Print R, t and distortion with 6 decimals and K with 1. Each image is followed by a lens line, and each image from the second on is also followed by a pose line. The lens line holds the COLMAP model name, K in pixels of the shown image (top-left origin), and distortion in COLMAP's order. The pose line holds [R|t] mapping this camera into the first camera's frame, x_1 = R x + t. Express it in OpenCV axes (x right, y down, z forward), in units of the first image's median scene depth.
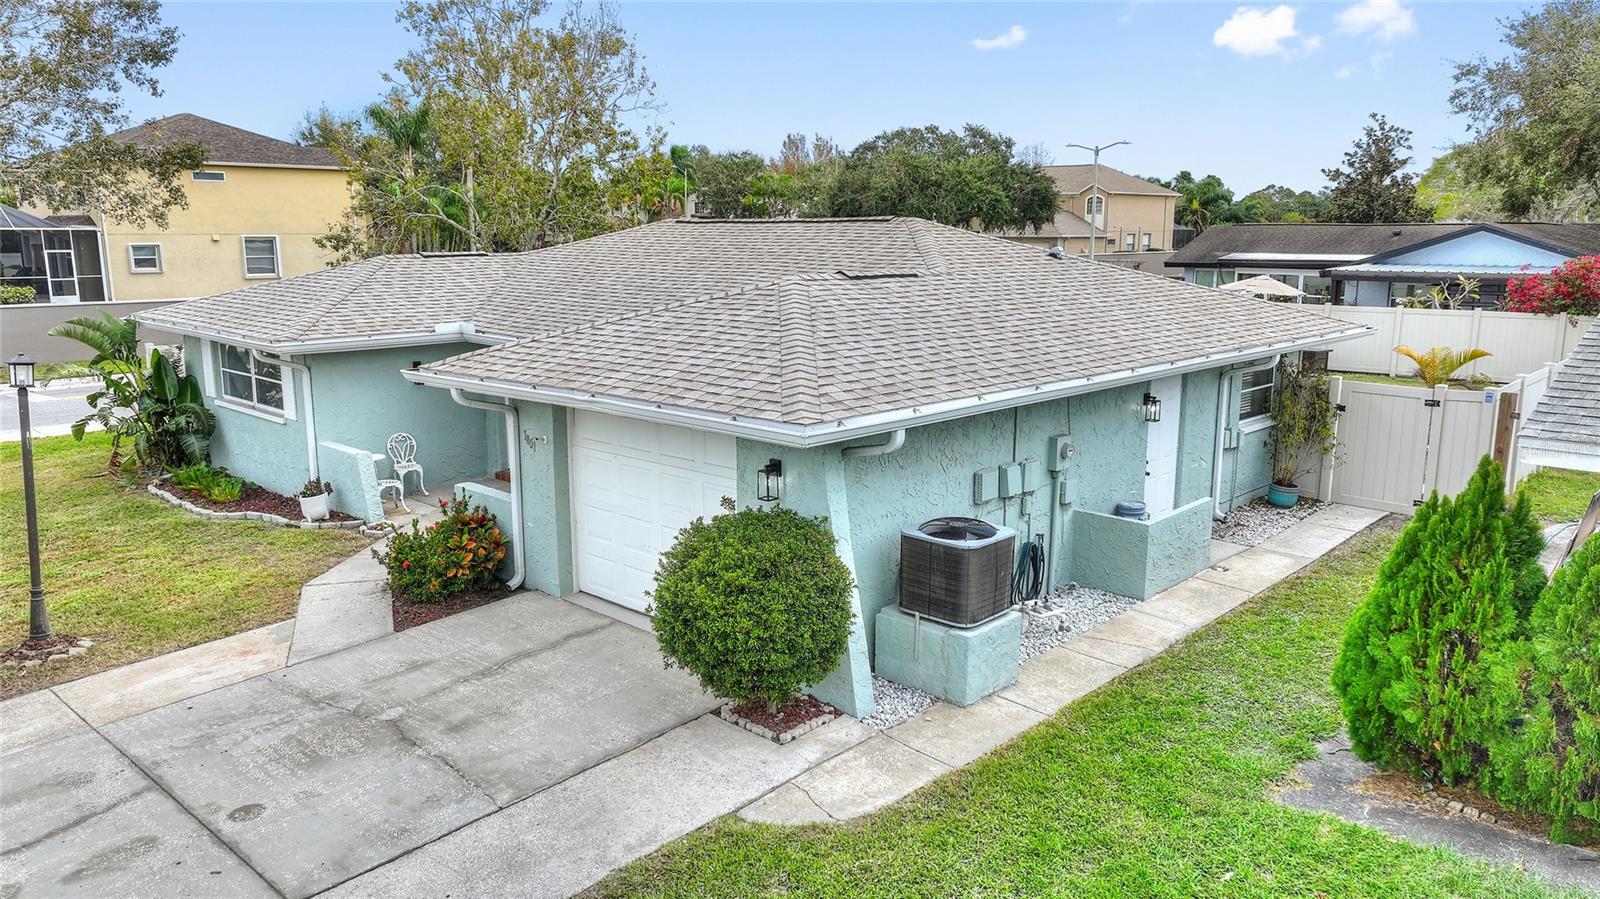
lens RADIAL K [[1115.4, 0, 800.0], [0, 1115.4, 449.5], [0, 0, 1]] dist [0.004996, 0.003952]
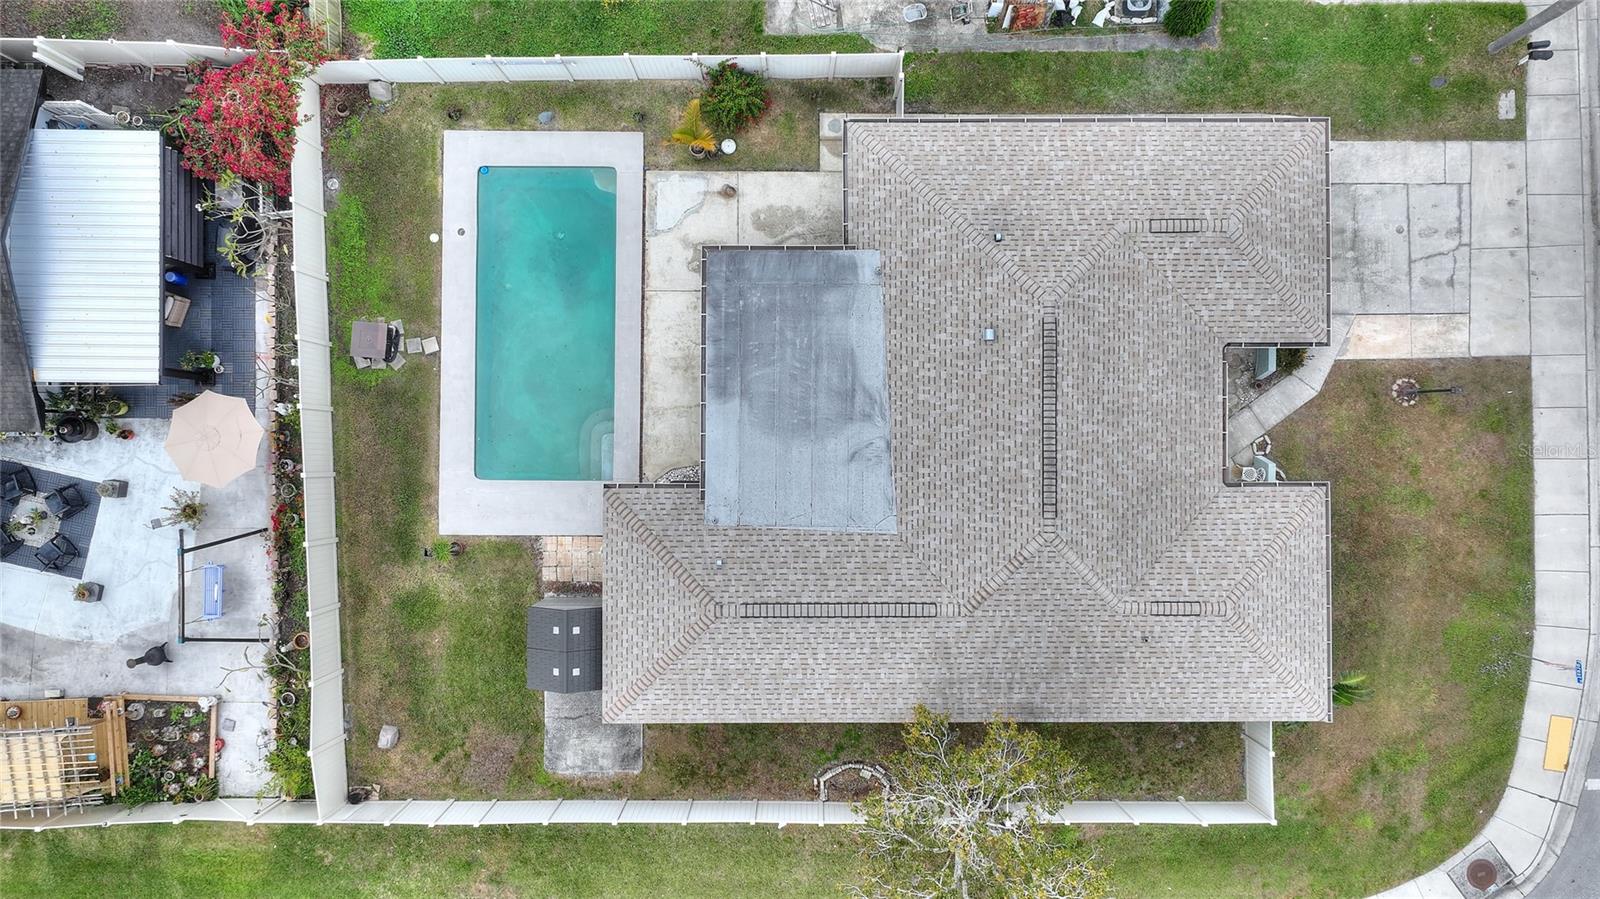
lens RADIAL K [[1115.4, 0, 800.0], [0, 1115.4, 449.5], [0, 0, 1]] dist [0.004996, 0.003952]
pose [[-0.687081, -0.726548, 0.006920, 0.312996], [0.141355, -0.124322, 0.982122, -3.249005], [-0.712698, 0.675776, 0.188121, 1.863272]]
